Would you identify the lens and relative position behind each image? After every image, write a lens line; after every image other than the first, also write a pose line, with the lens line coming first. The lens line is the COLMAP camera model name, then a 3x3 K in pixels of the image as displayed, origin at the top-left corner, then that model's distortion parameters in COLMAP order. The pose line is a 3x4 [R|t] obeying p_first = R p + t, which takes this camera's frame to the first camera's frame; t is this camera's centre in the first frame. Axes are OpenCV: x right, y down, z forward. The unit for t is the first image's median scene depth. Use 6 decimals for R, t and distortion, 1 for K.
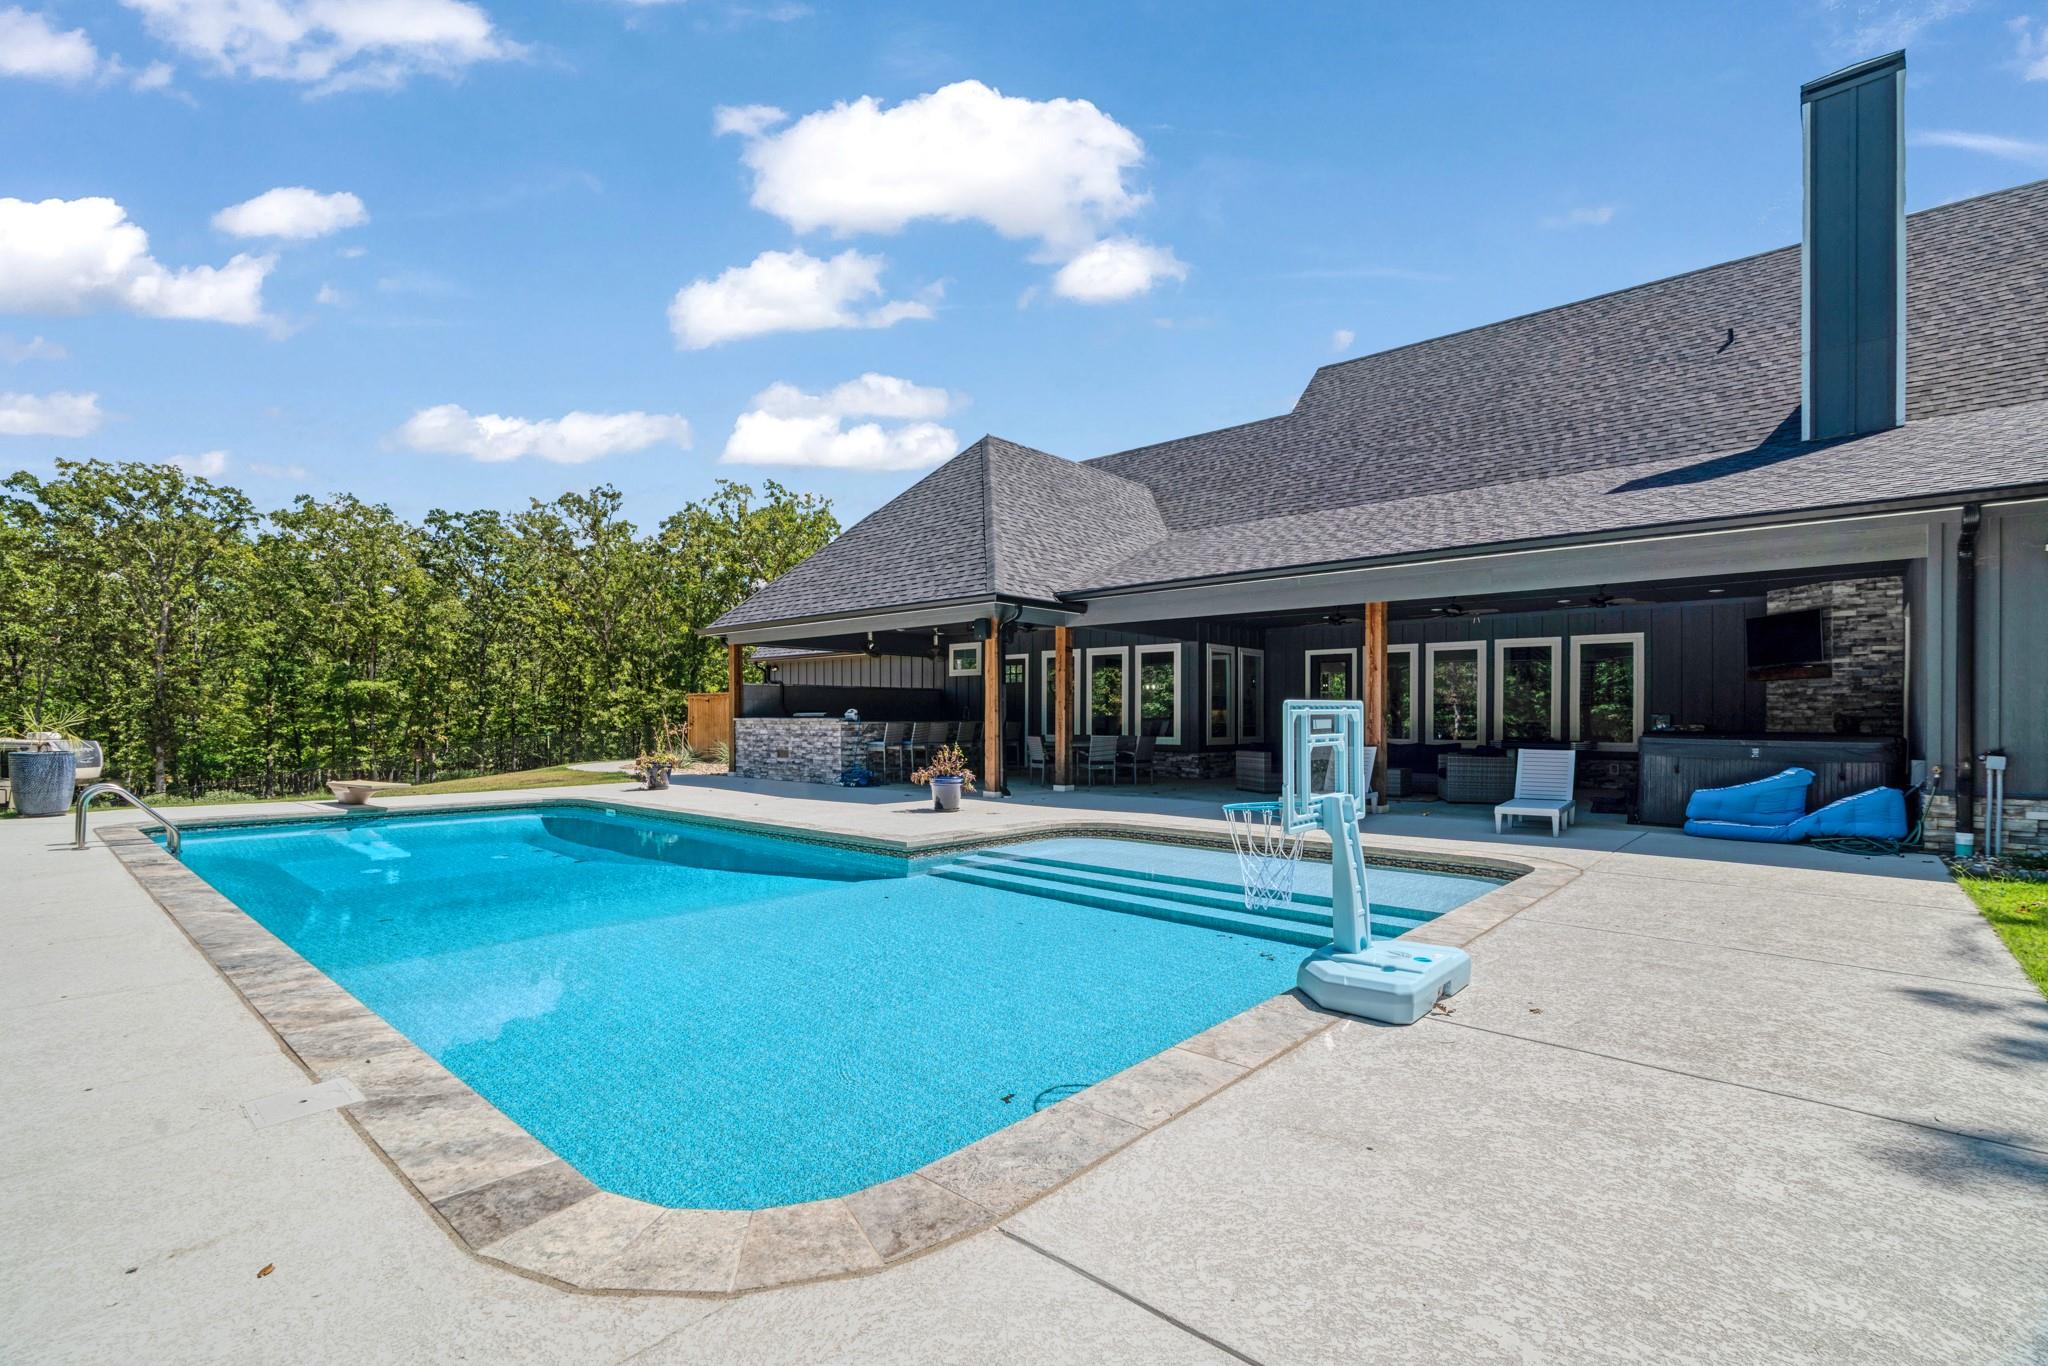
lens RADIAL K [[936.5, 0, 1020.7], [0, 936.5, 703.5], [0, 0, 1]] dist [0.000108, 0.000004]
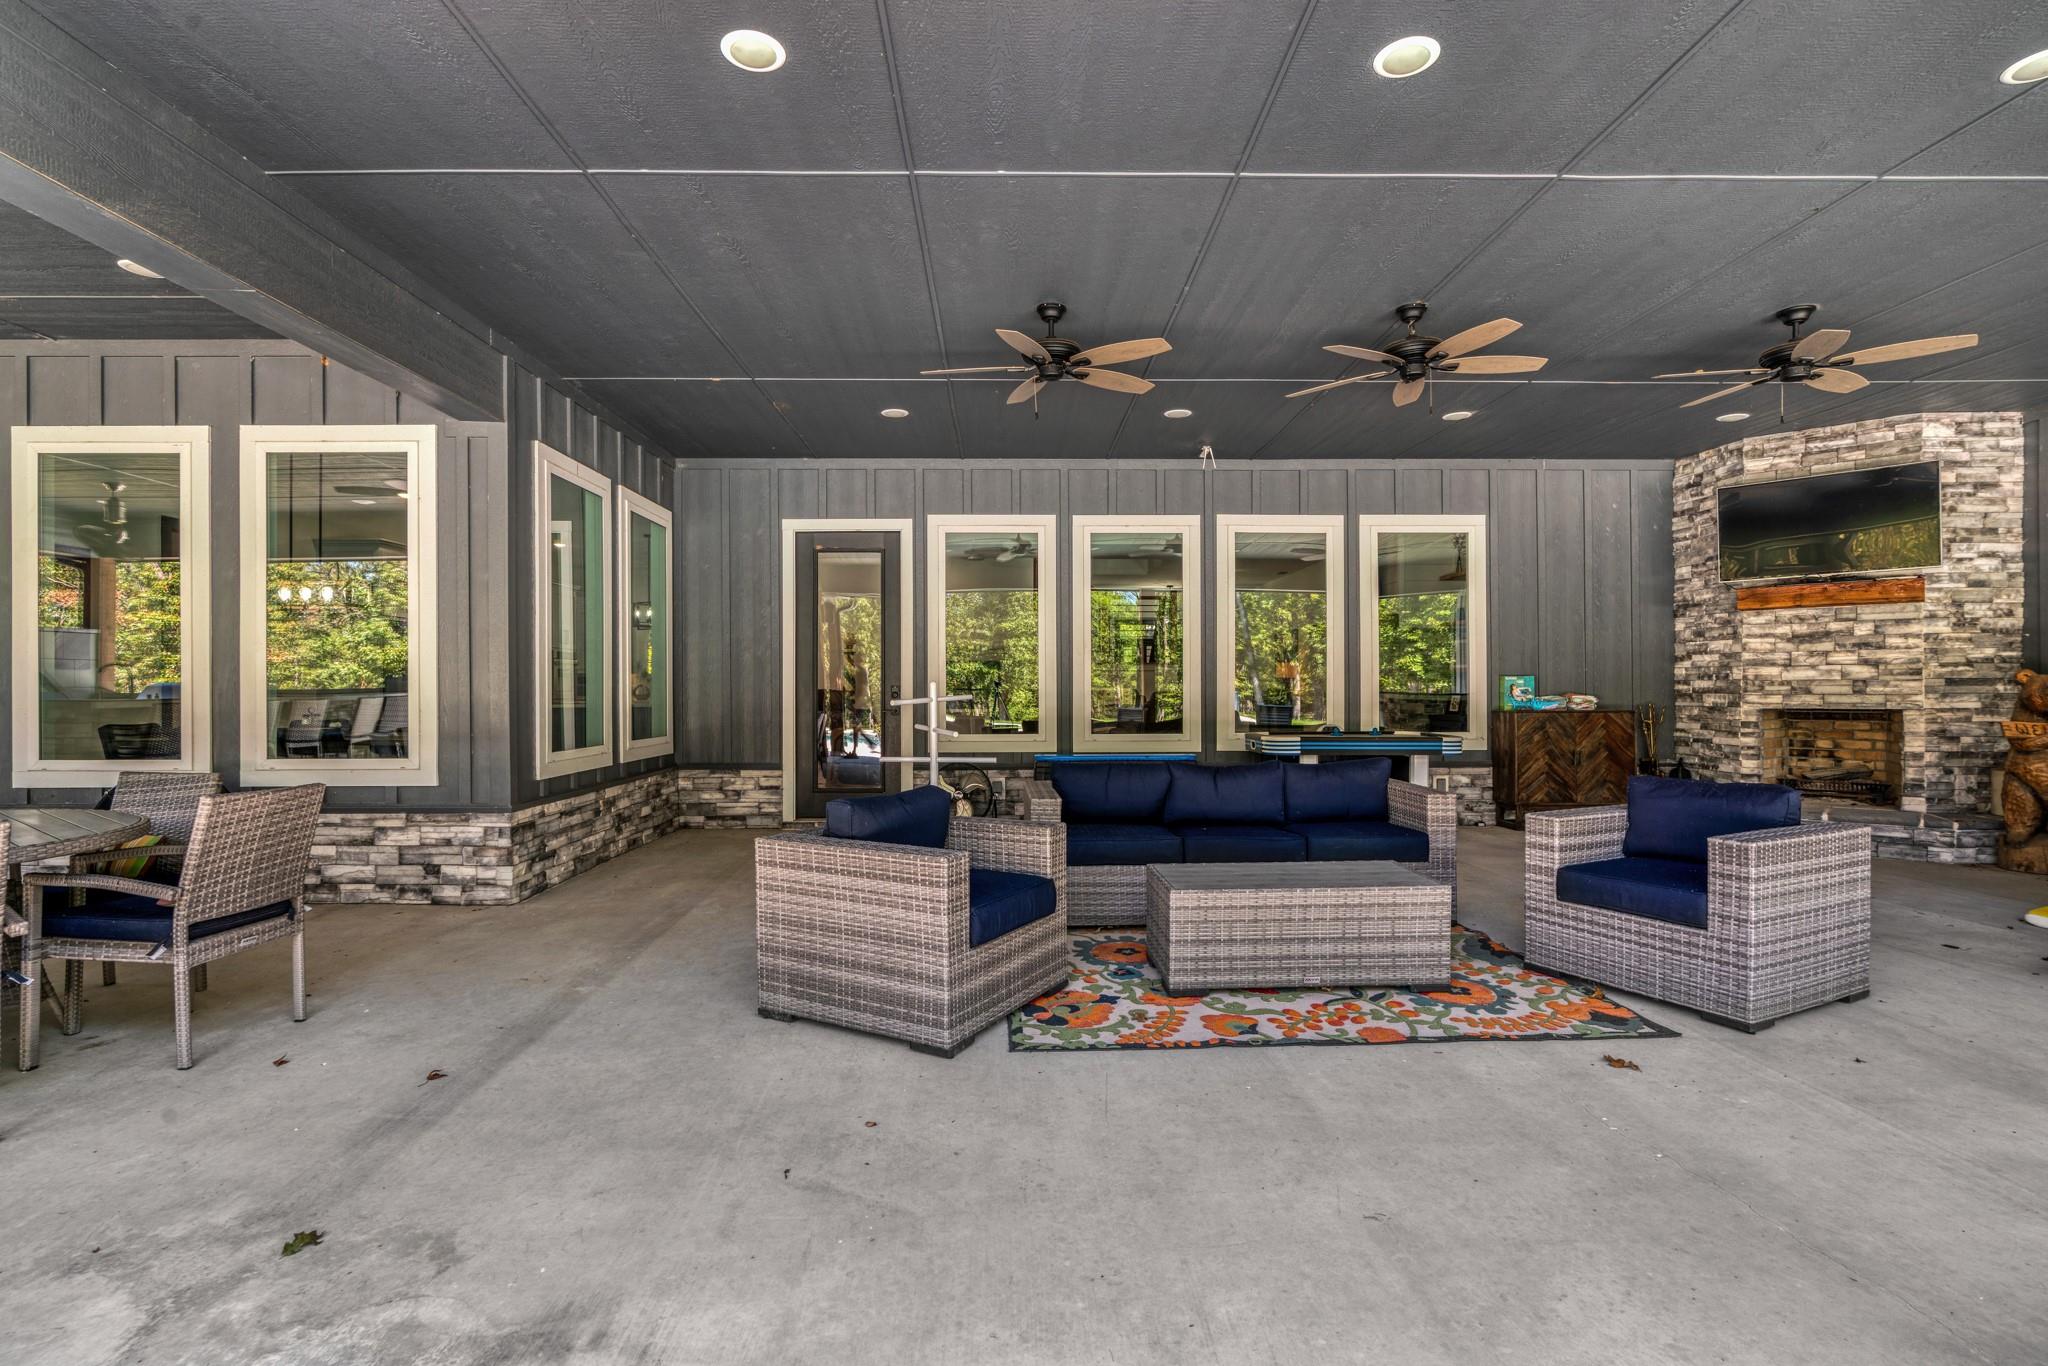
lens RADIAL K [[965.1, 0, 1010.8], [0, 965.1, 680.5], [0, 0, 1]] dist [0.004365, 0.000714]
pose [[0.736842, -0.004877, 0.676048, 0.136038], [-0.005282, 0.999902, 0.012971, 0.010346], [-0.676045, -0.013129, 0.736744, 0.898369]]
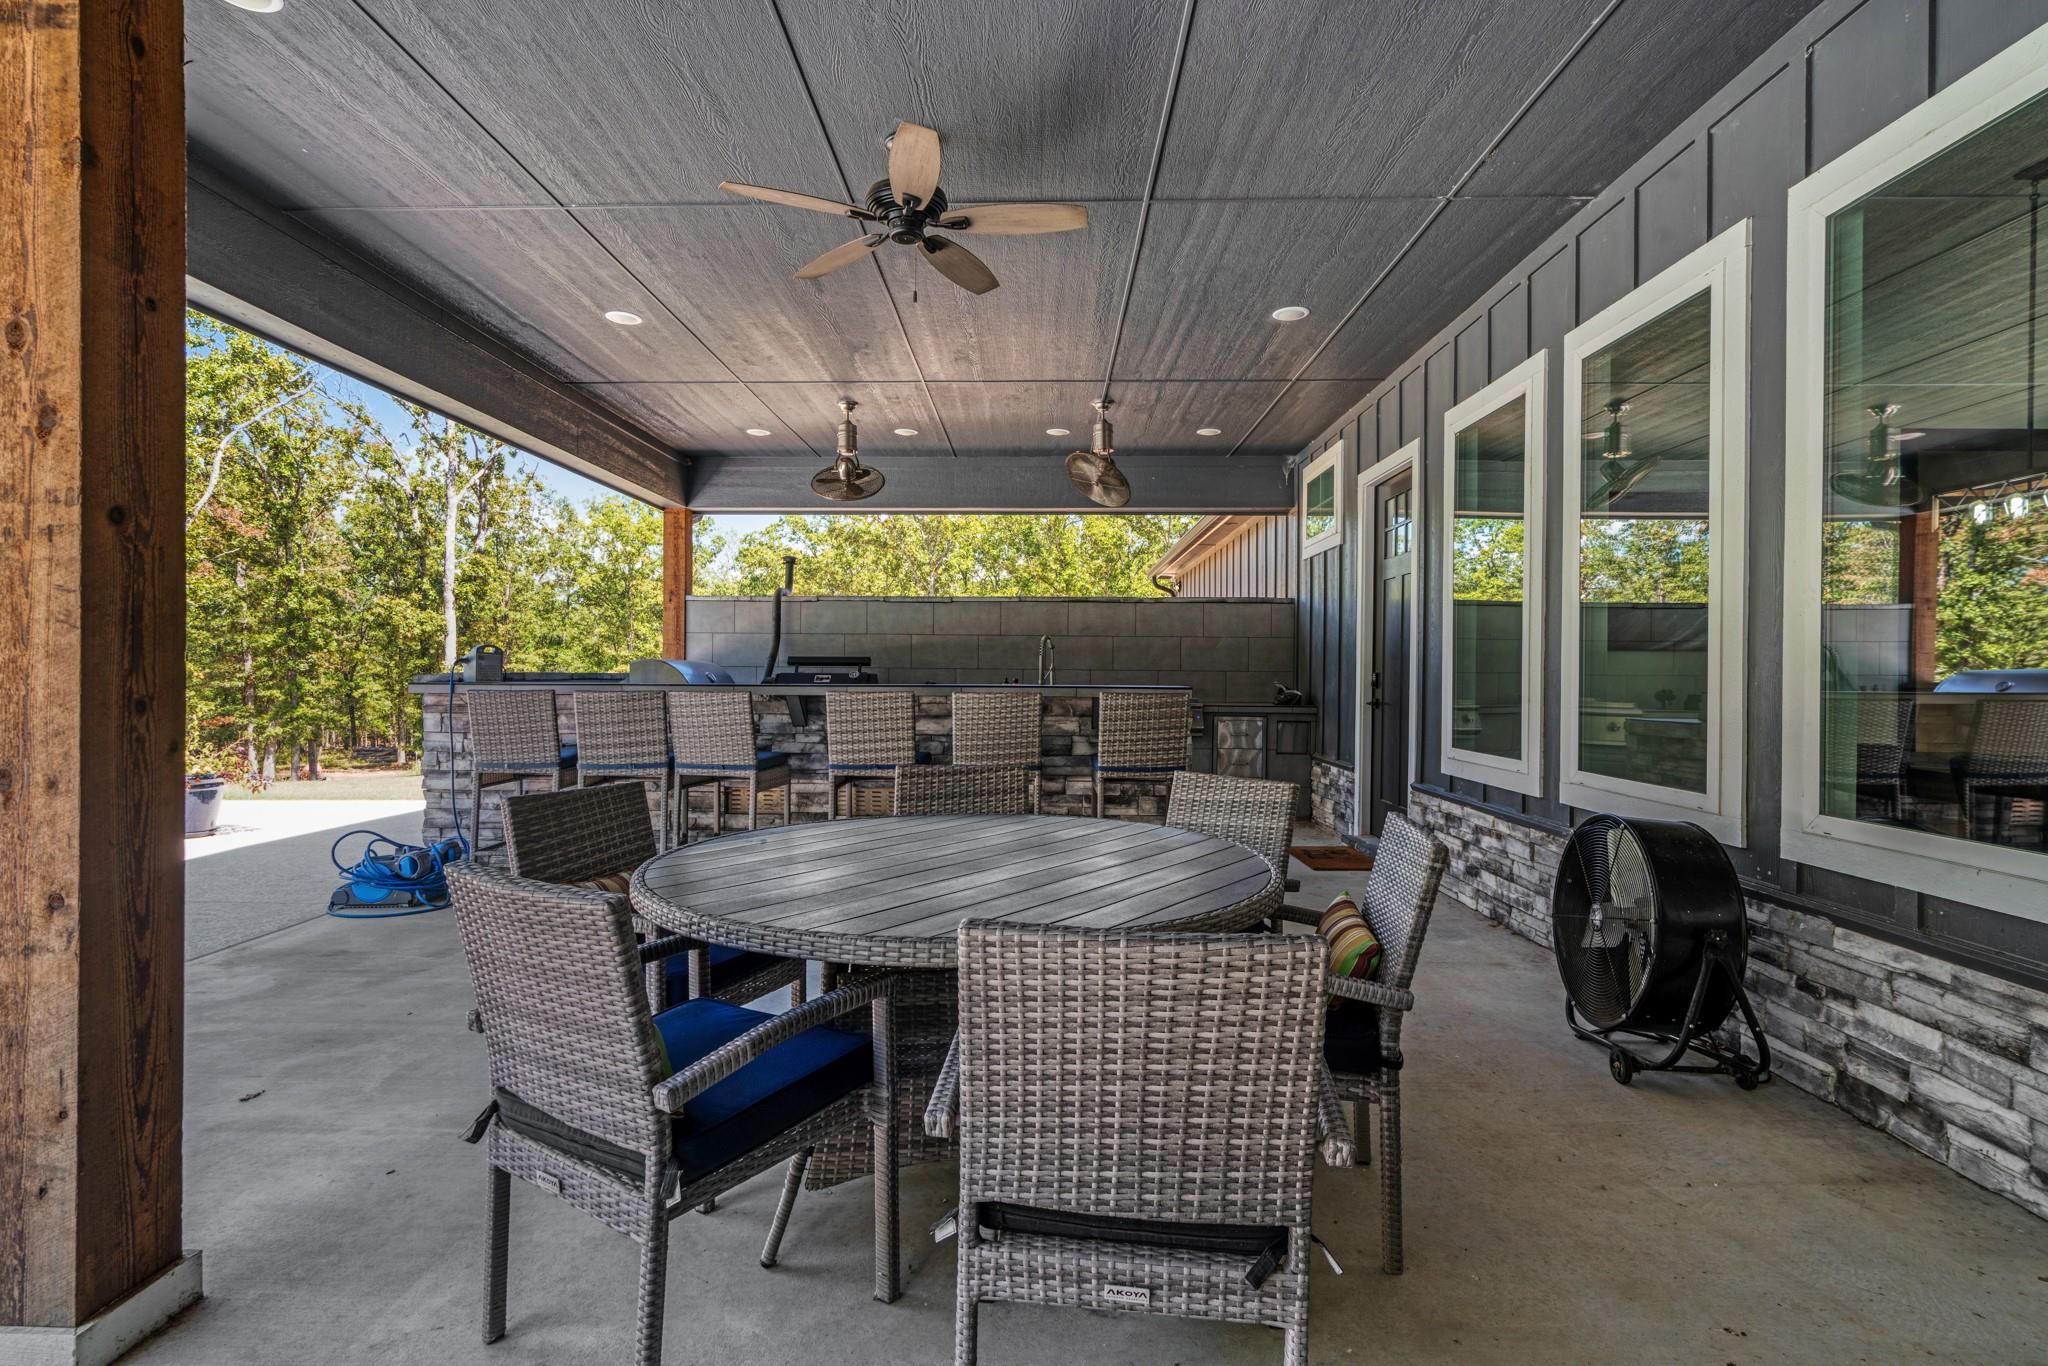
lens RADIAL K [[965.1, 0, 1013.7], [0, 965.1, 679.5], [0, 0, 1]] dist [0.004365, 0.000714]
pose [[0.642717, 0.001907, -0.766101, 0.225382], [0.011784, 0.999854, 0.012375, 0.016360], [0.766013, -0.016981, 0.642601, 1.132105]]
